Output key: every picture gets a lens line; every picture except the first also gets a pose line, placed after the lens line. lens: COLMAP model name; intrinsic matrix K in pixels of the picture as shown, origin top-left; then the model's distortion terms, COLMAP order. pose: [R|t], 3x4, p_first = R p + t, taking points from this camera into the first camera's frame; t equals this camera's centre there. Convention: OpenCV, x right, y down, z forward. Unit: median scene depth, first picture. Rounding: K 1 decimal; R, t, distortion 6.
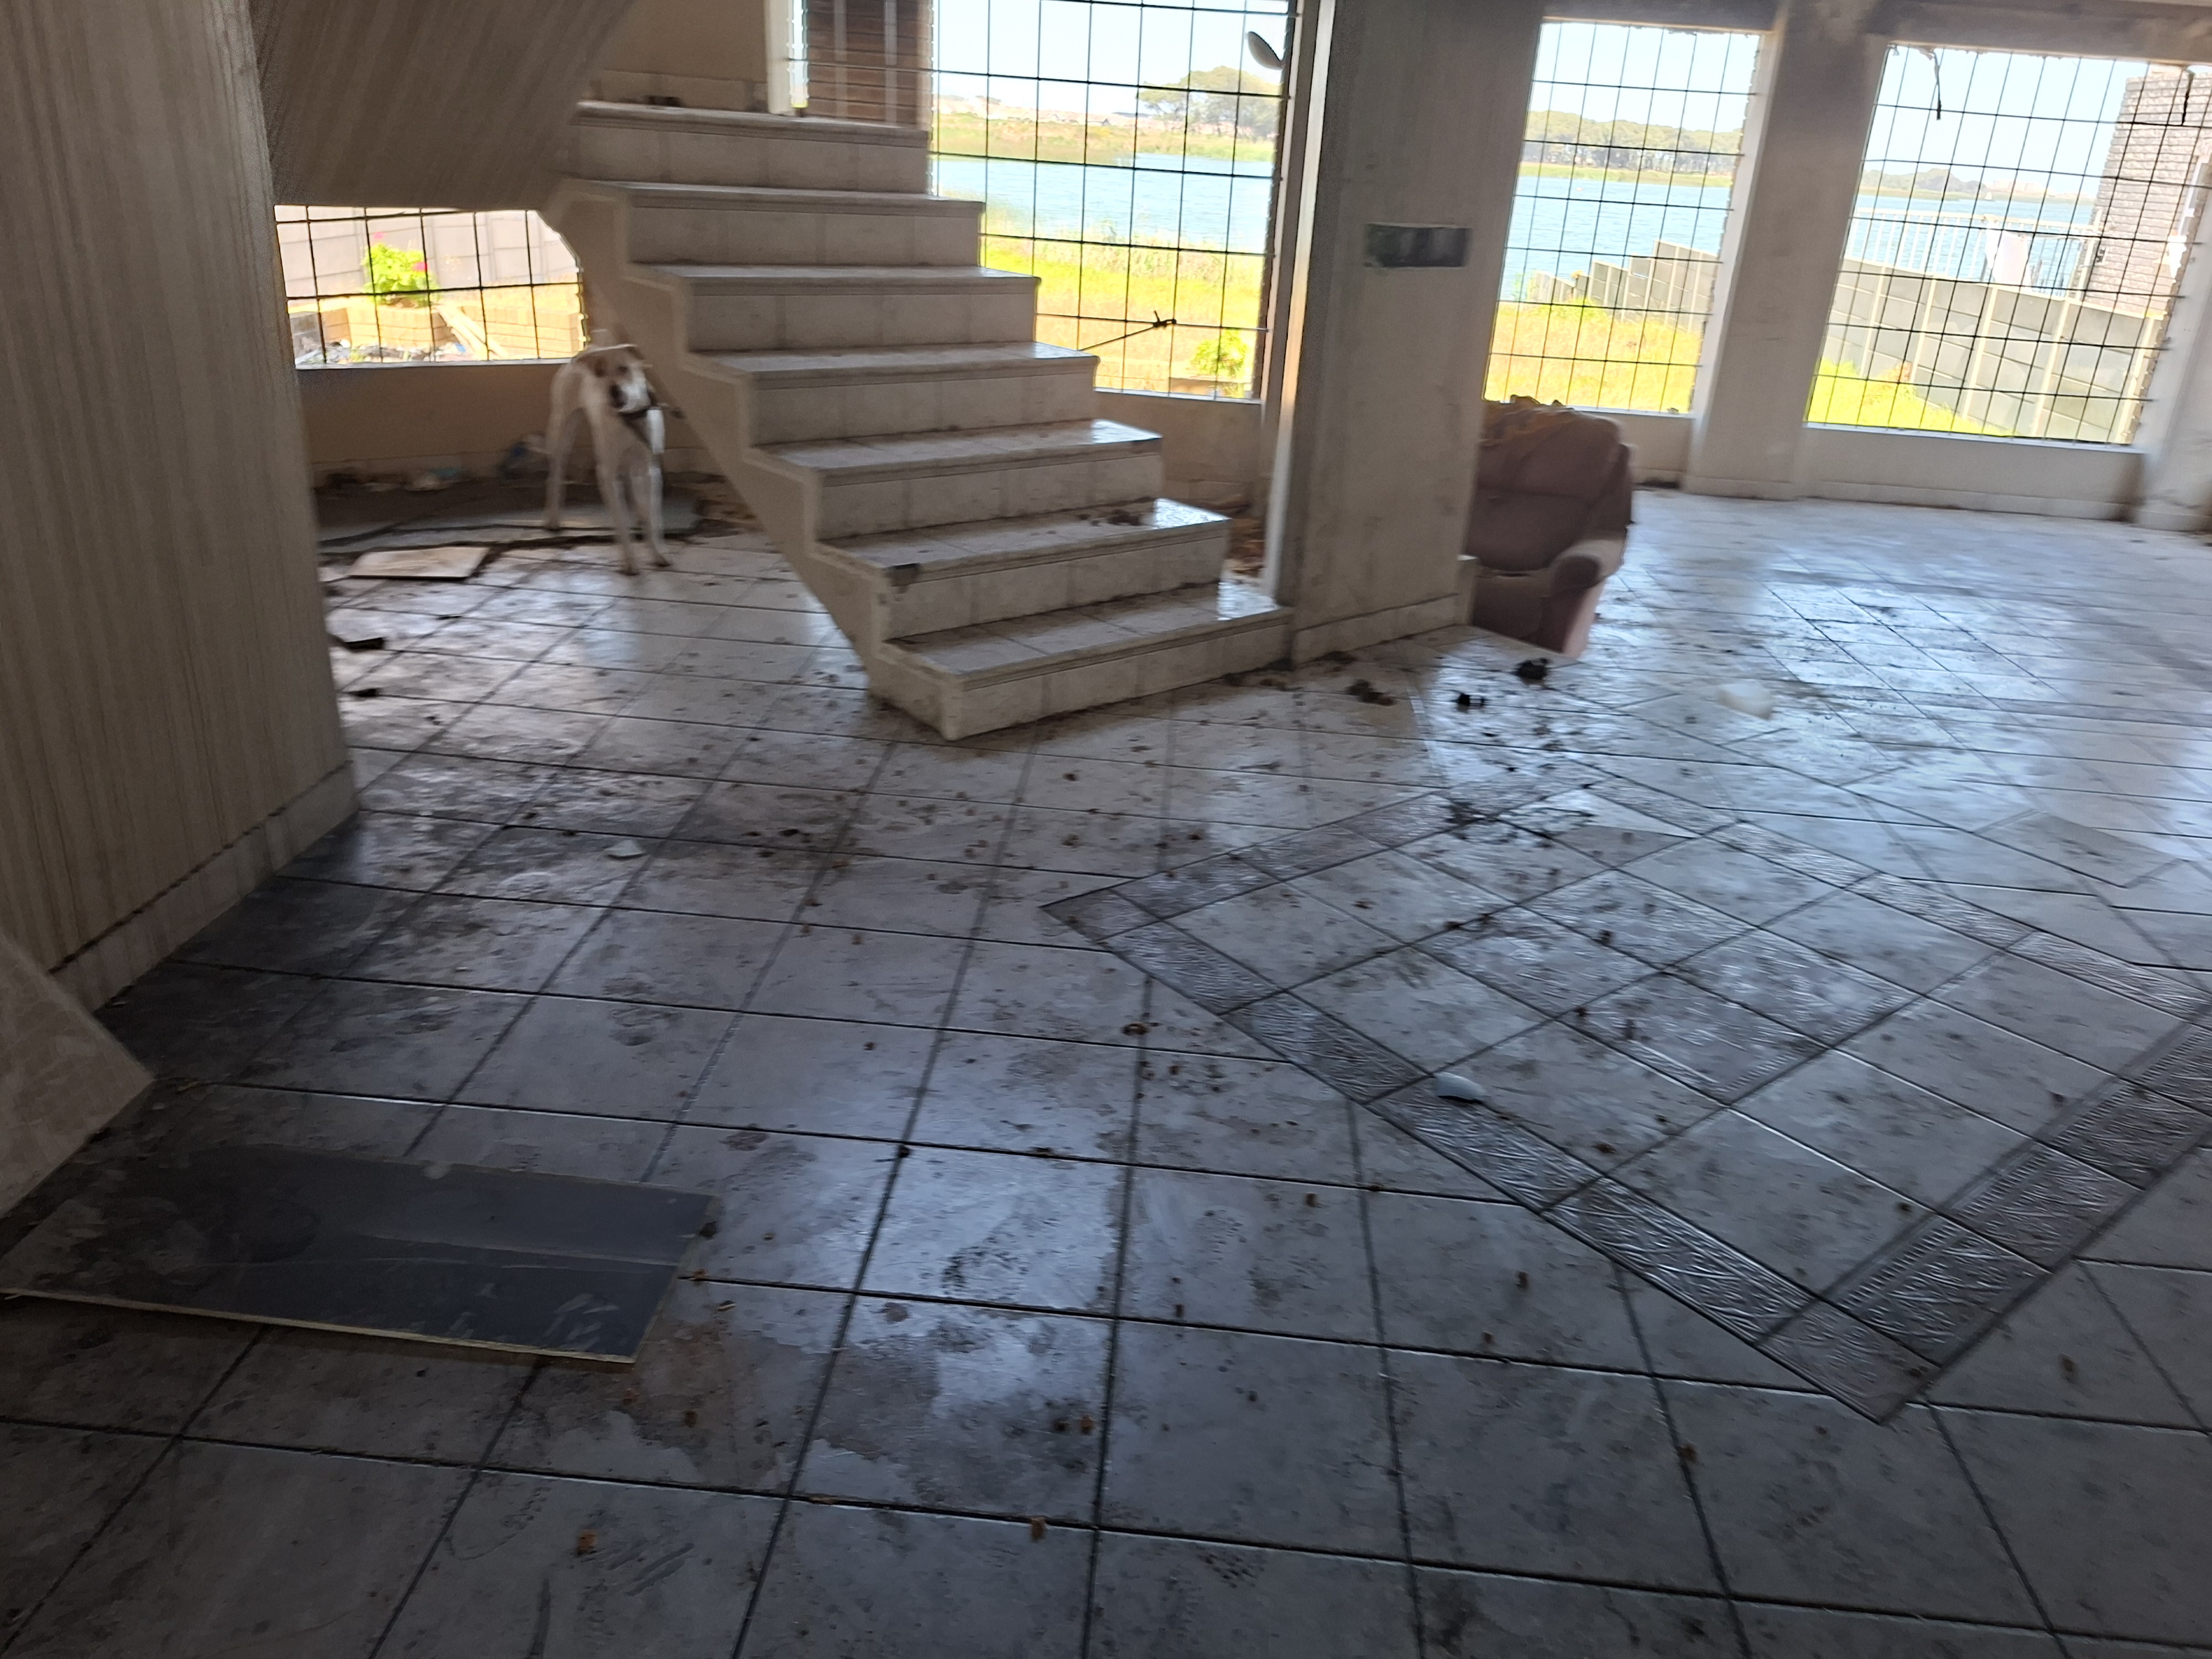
lens RADIAL K [[1534.1, 0, 1153.7], [0, 1534.1, 812.3], [0, 0, 1]] dist [0.042415, -0.056795]
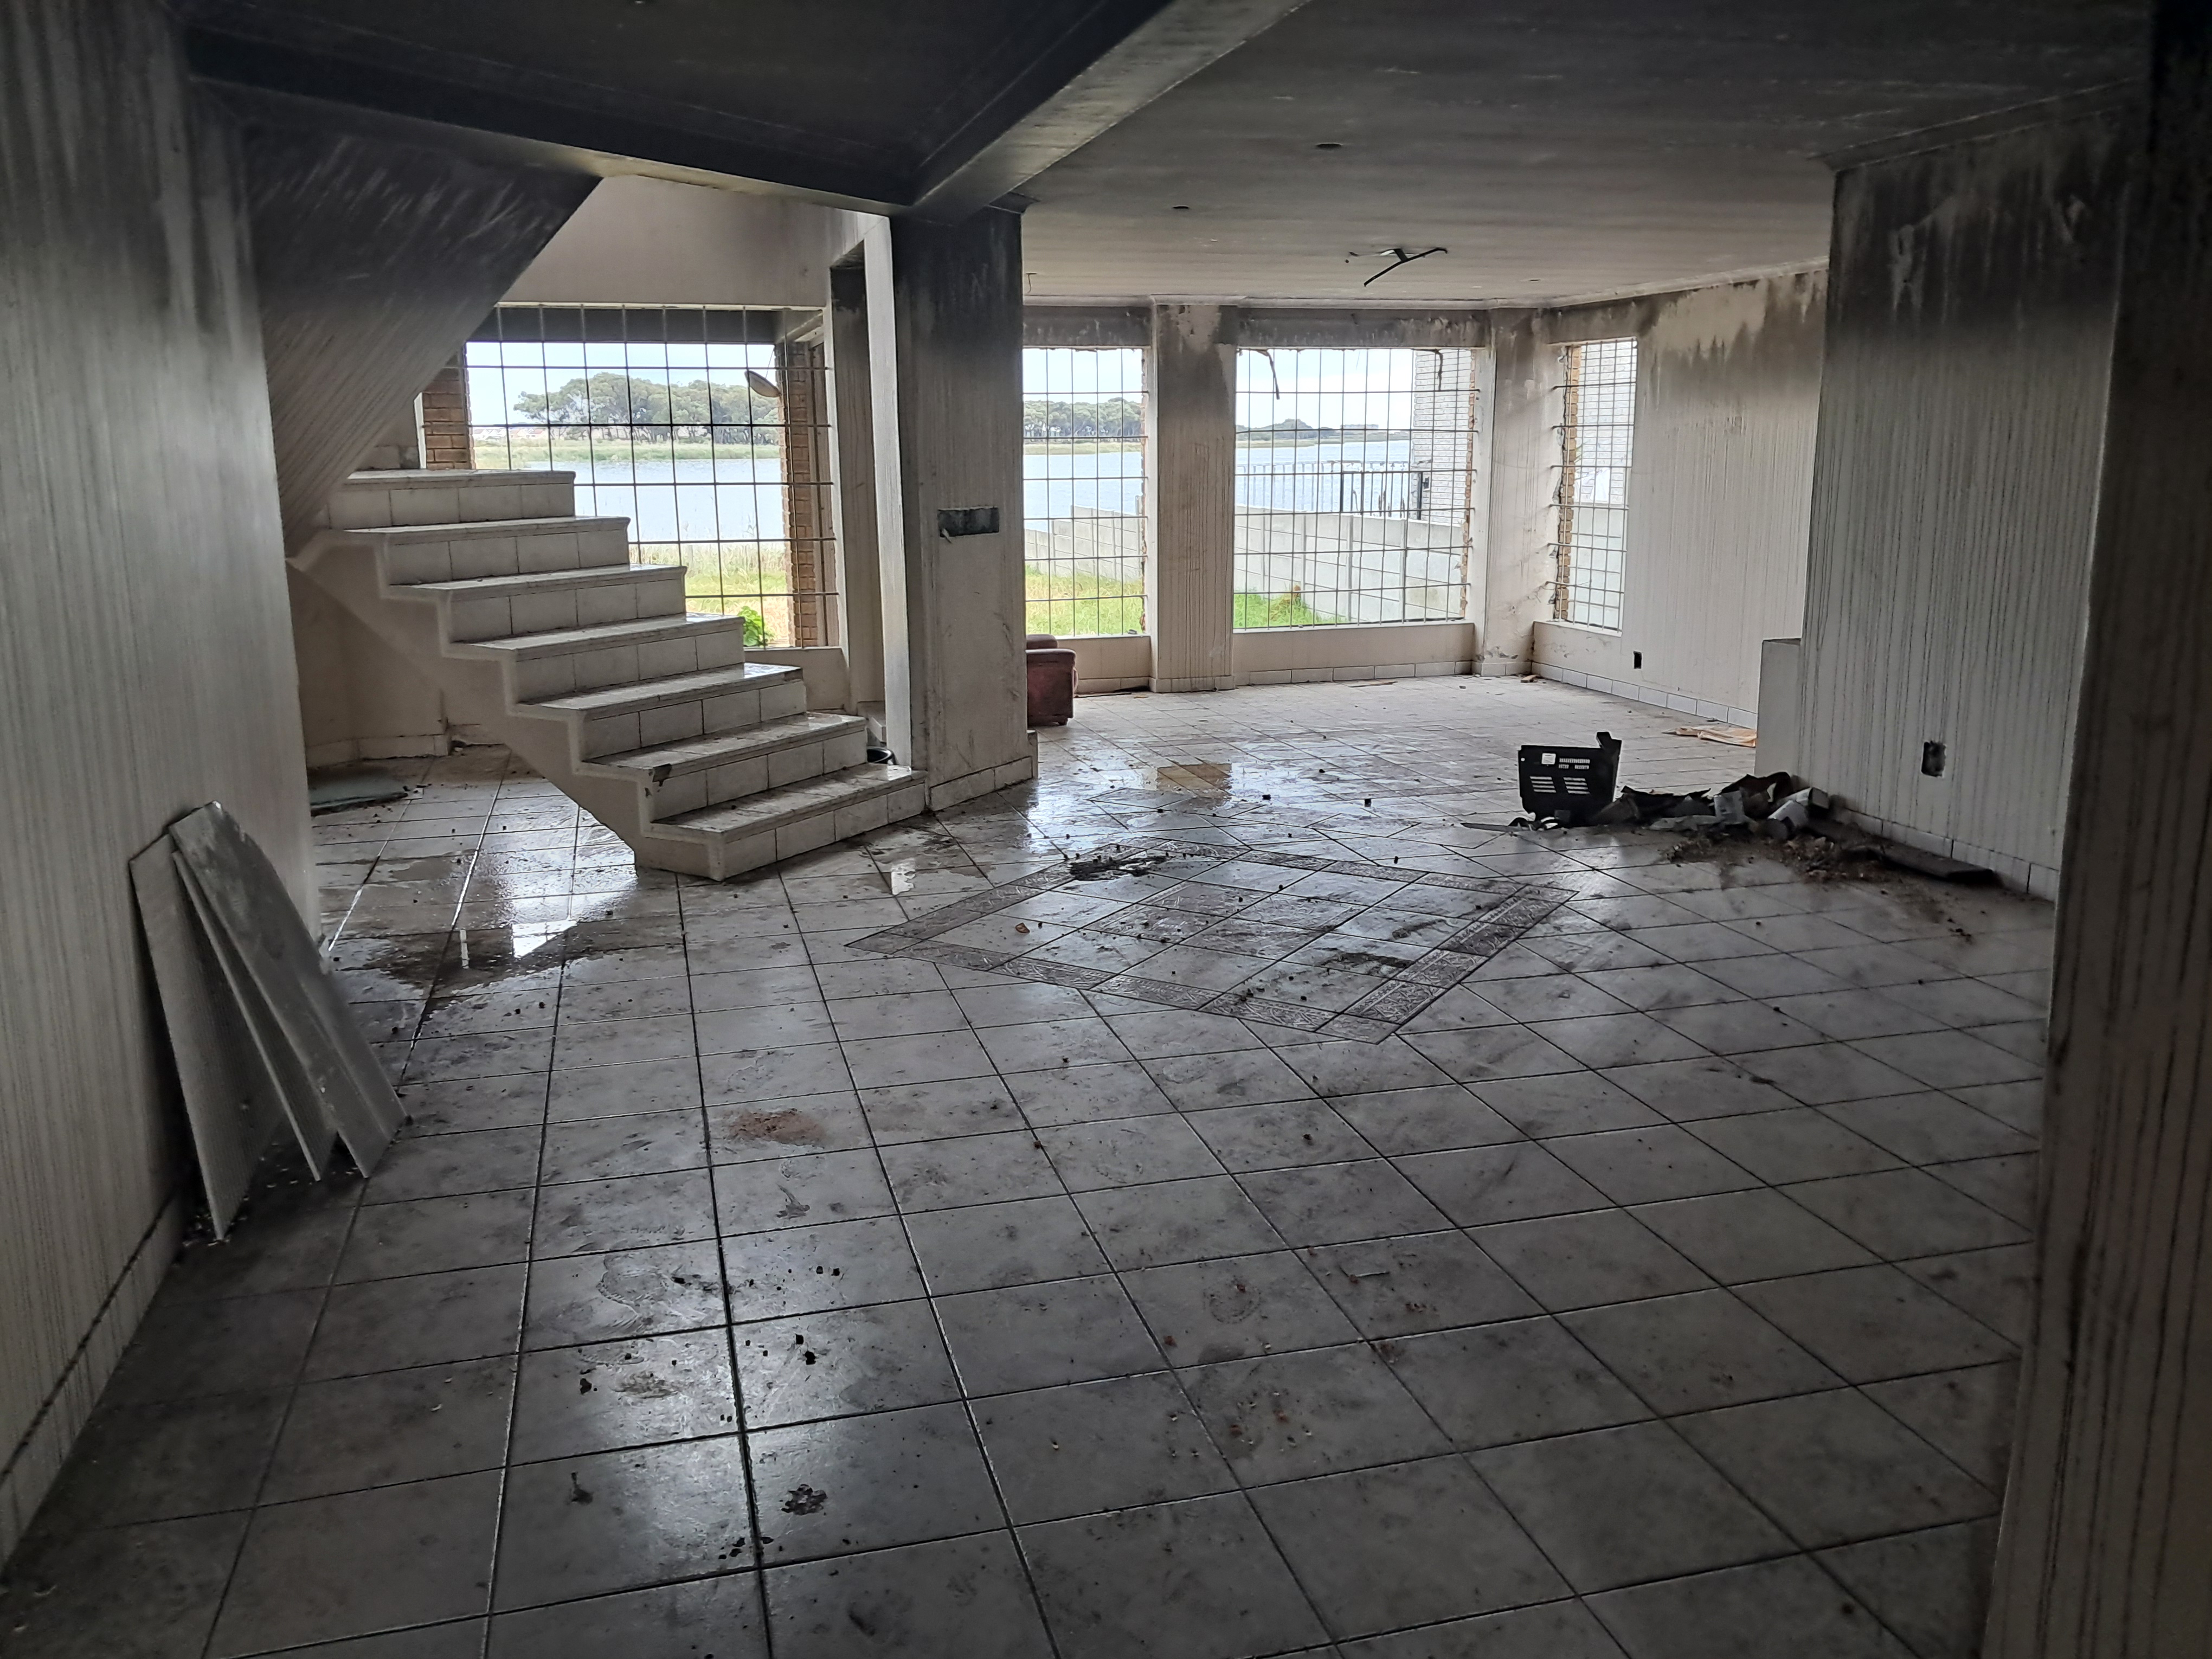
lens RADIAL K [[1722.5, 0, 1102.5], [0, 1722.5, 824.4], [0, 0, 1]] dist [0.047648, -0.083657]
pose [[0.945367, -0.138017, 0.295350, -0.210679], [0.188375, 0.970672, -0.149365, 0.166589], [-0.266073, 0.196842, 0.943641, -0.481707]]
